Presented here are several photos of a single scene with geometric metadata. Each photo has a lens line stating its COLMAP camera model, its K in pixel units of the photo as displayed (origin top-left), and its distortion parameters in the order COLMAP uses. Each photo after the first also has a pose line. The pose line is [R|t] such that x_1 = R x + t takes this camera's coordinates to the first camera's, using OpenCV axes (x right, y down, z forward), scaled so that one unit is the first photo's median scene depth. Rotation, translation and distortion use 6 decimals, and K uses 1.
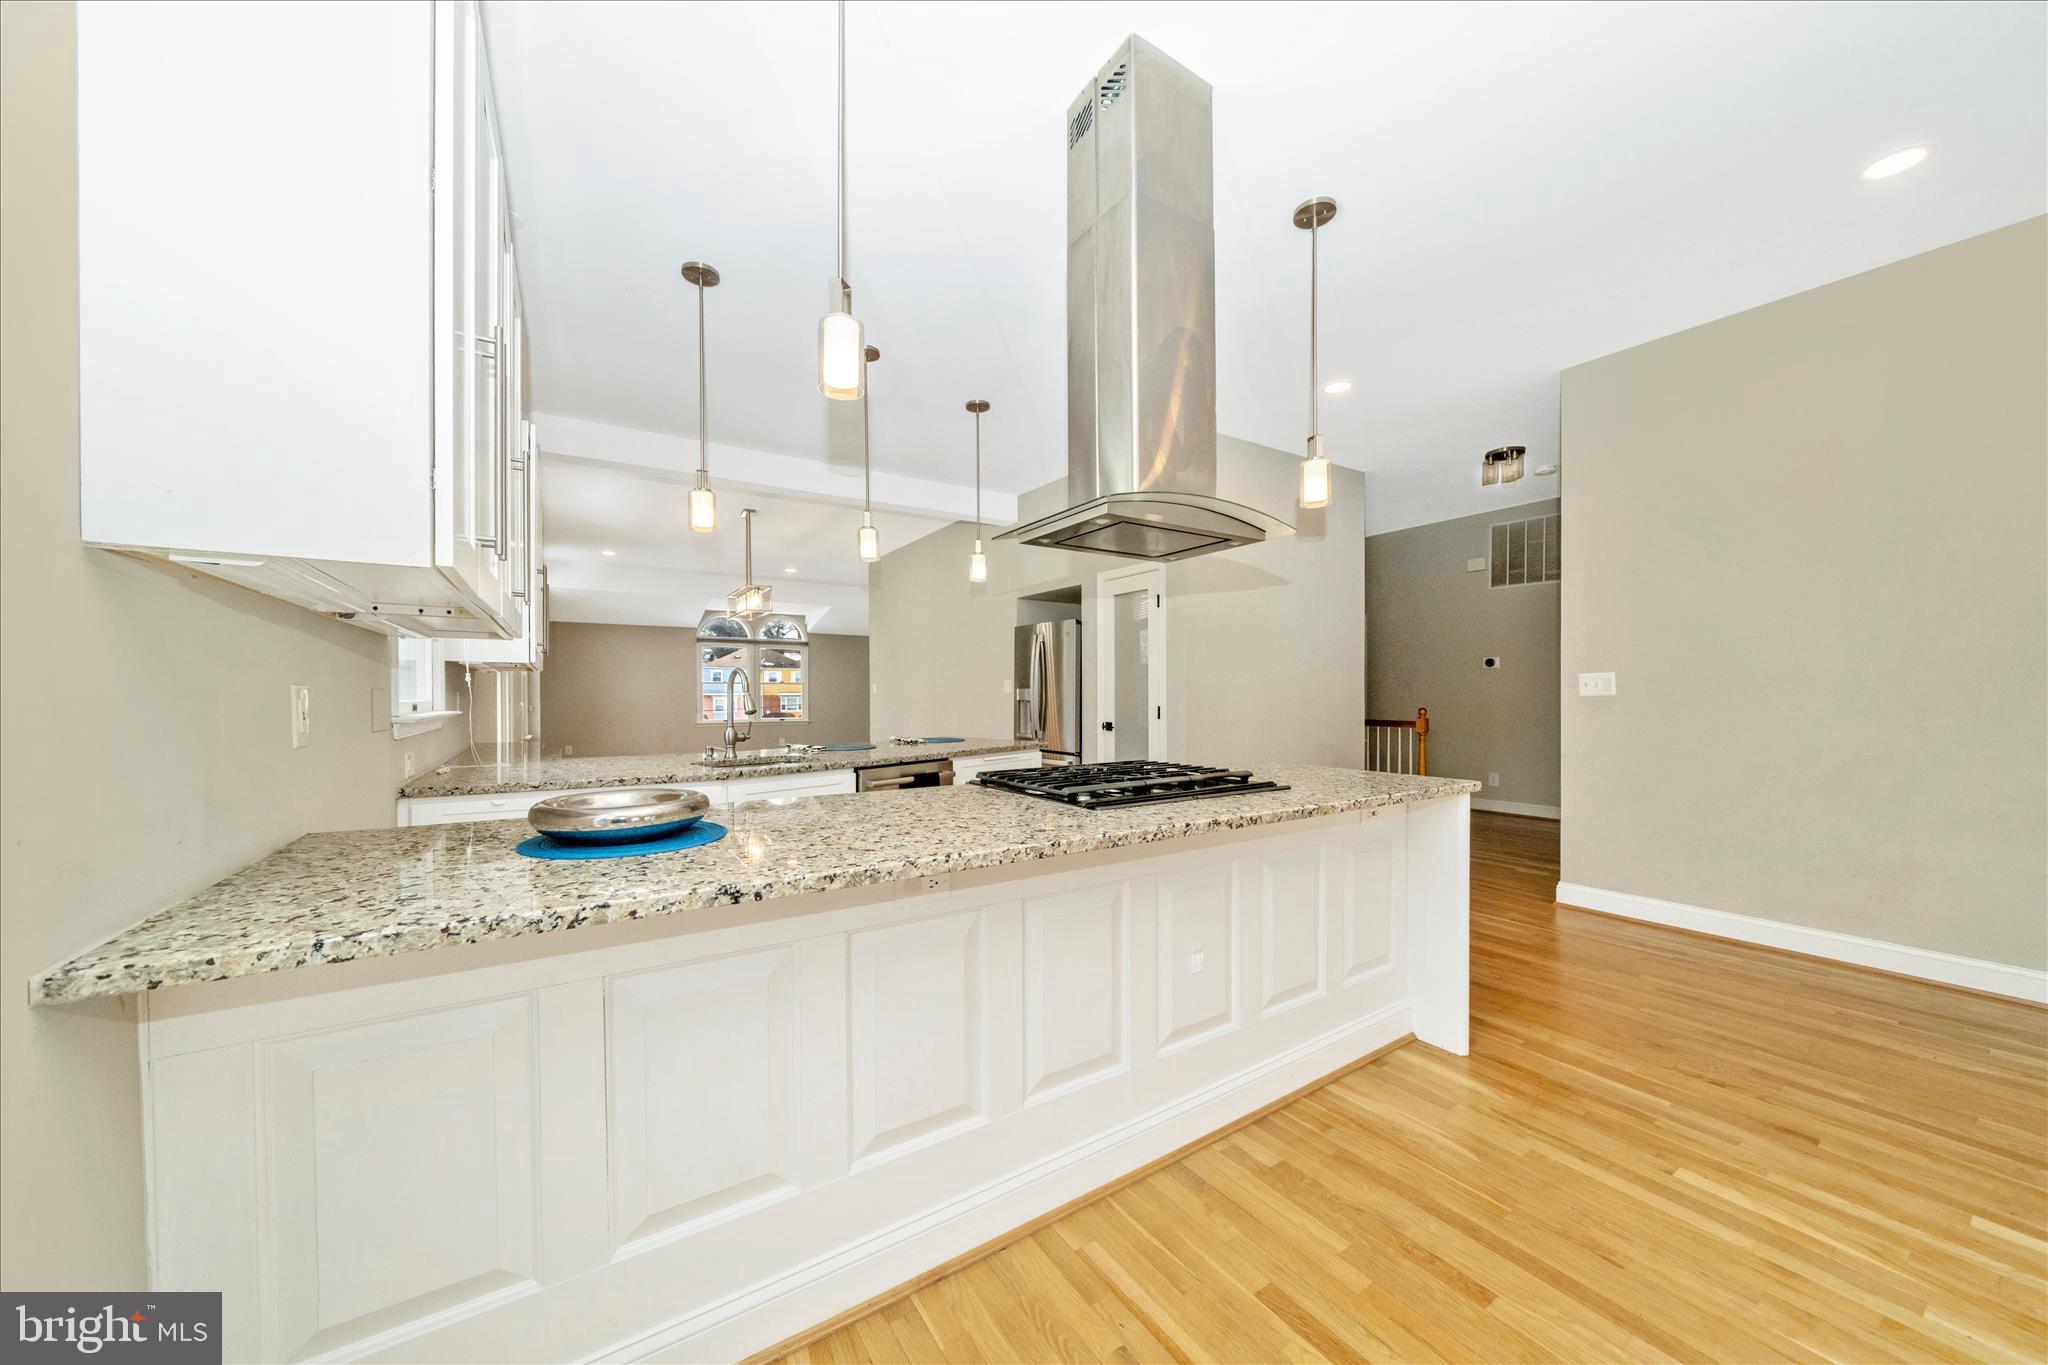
lens RADIAL K [[690.3, 0, 1014.1], [0, 690.3, 703.7], [0, 0, 1]] dist [-0.000814, -0.000507]
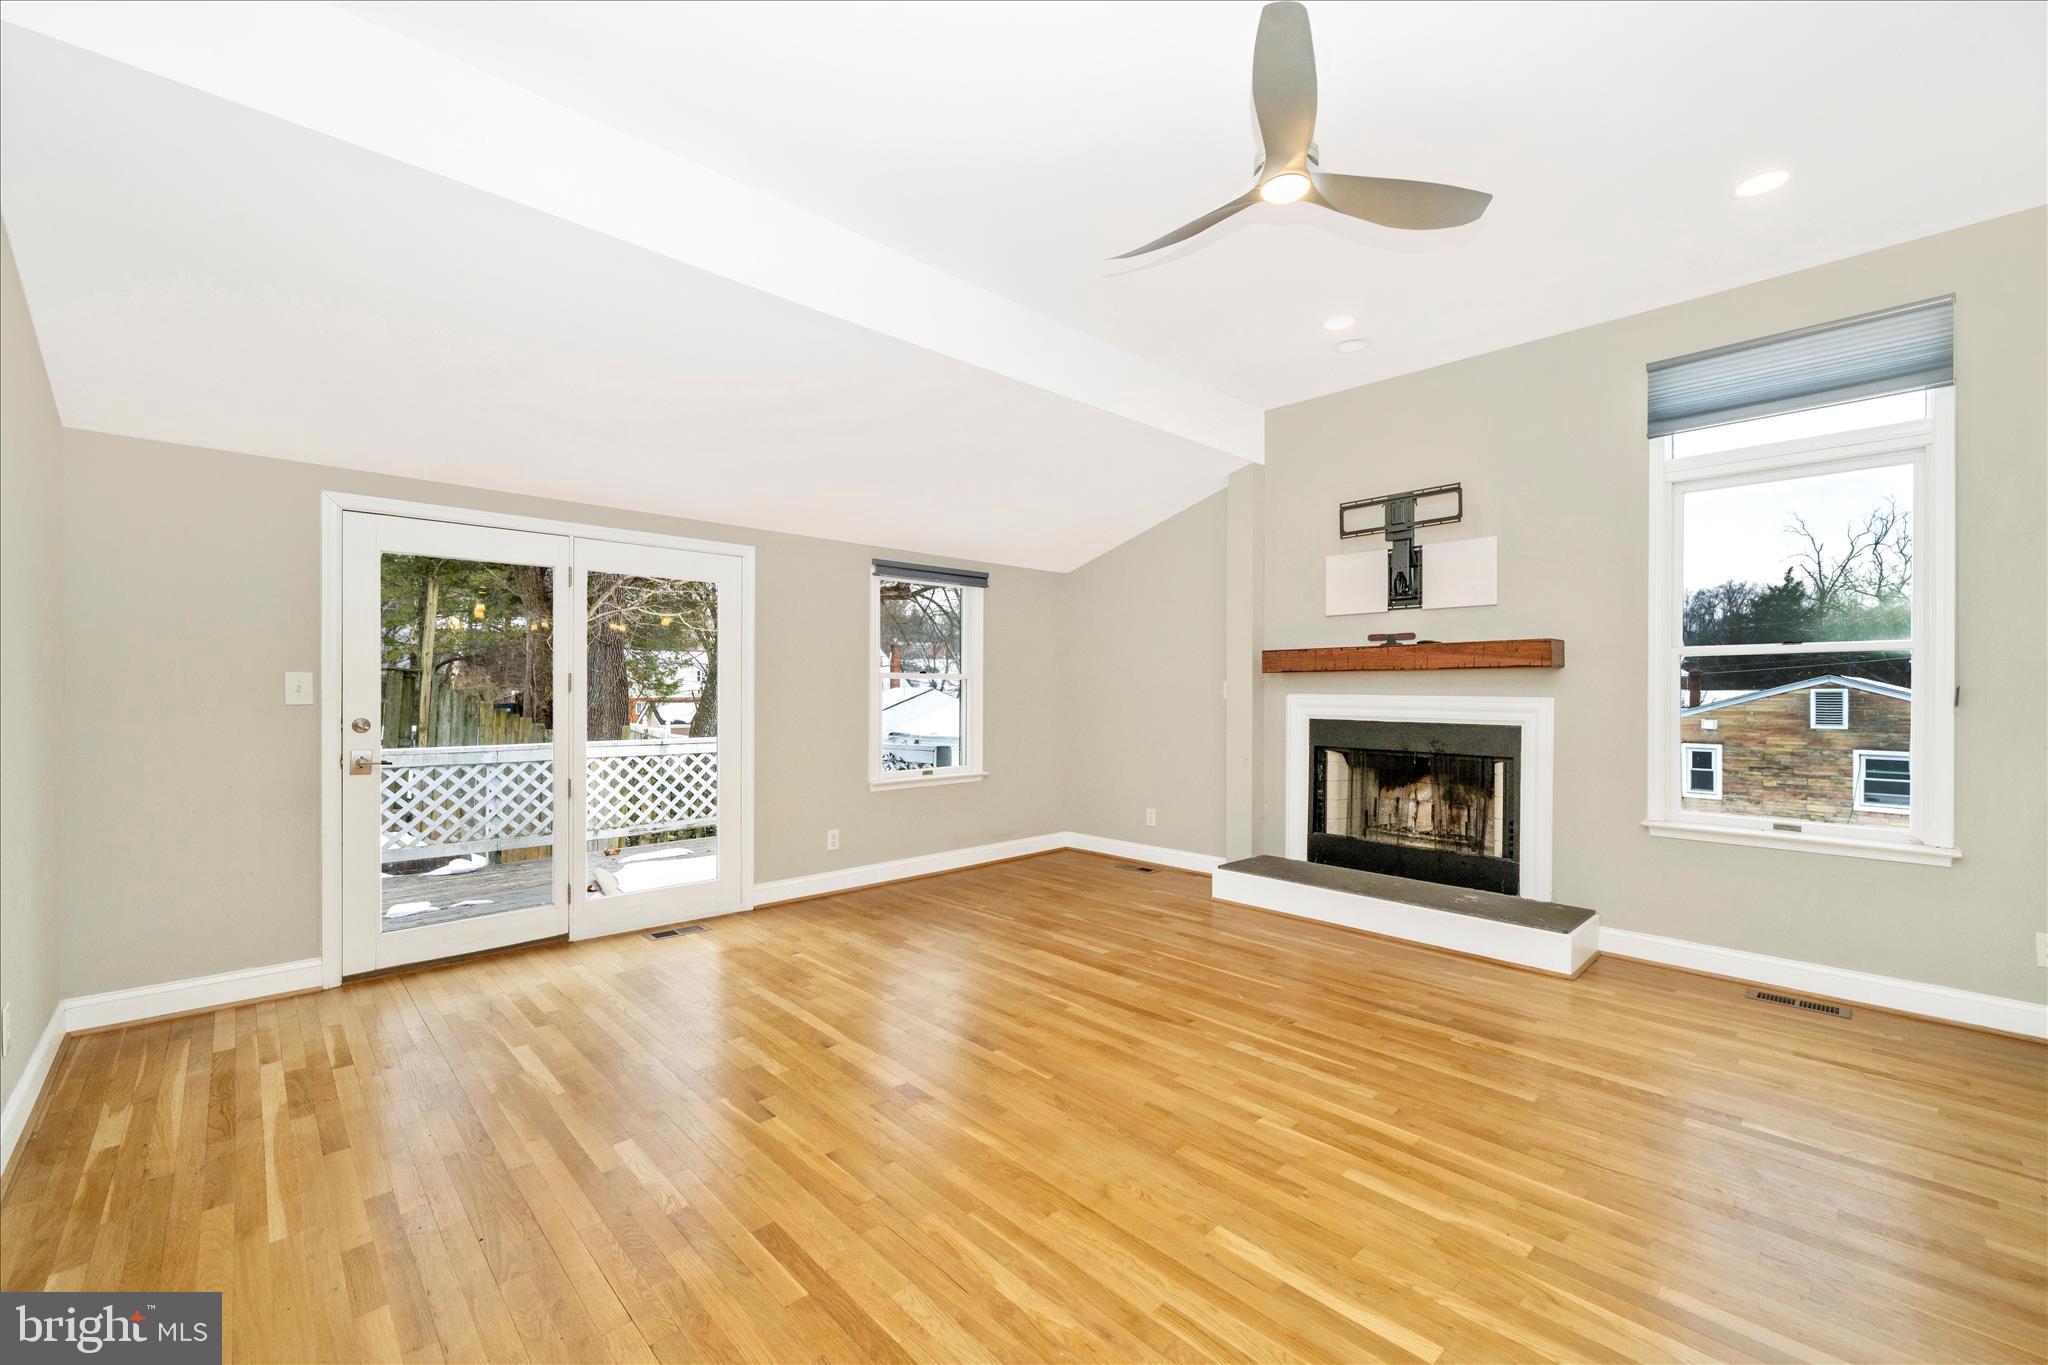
lens RADIAL K [[837.3, 0, 1005.4], [0, 837.3, 690.1], [0, 0, 1]] dist [-0.002348, -0.000522]
pose [[-0.985908, -0.001698, -0.167277, 1.575972], [-0.005008, 0.999800, 0.019365, -0.048286], [0.167211, 0.019930, -0.985720, 1.434752]]
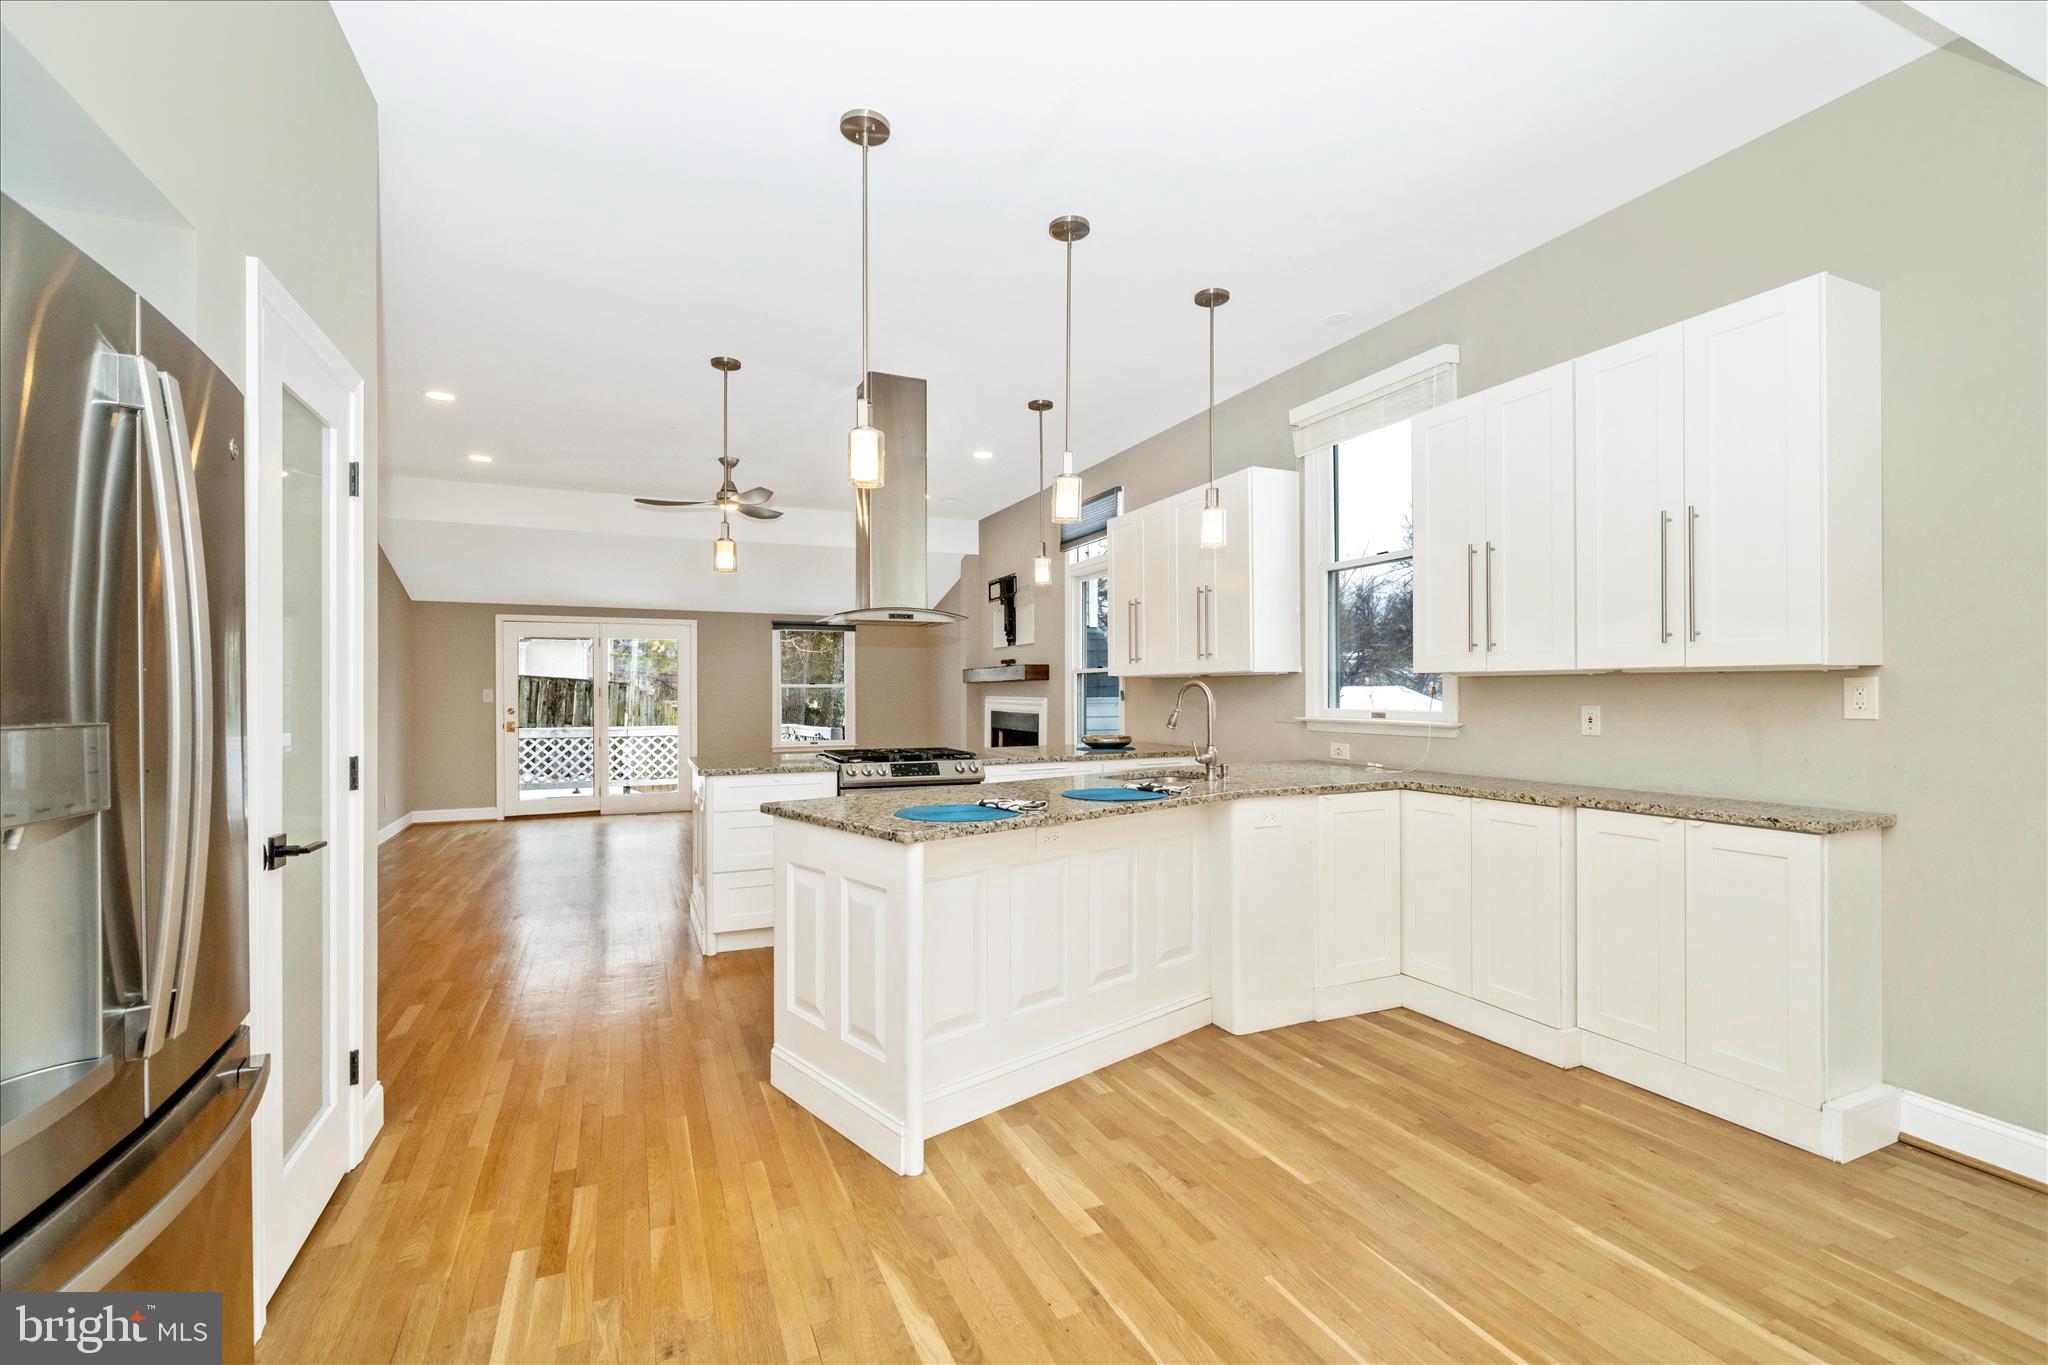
lens RADIAL K [[886.5, 0, 1015.8], [0, 886.5, 697.7], [0, 0, 1]] dist [0.000454, 0.000571]
pose [[-0.986019, 0.003851, 0.166589, -0.556406], [0.008078, 0.999662, 0.024699, -0.087870], [-0.166438, 0.025699, -0.985717, 3.371879]]
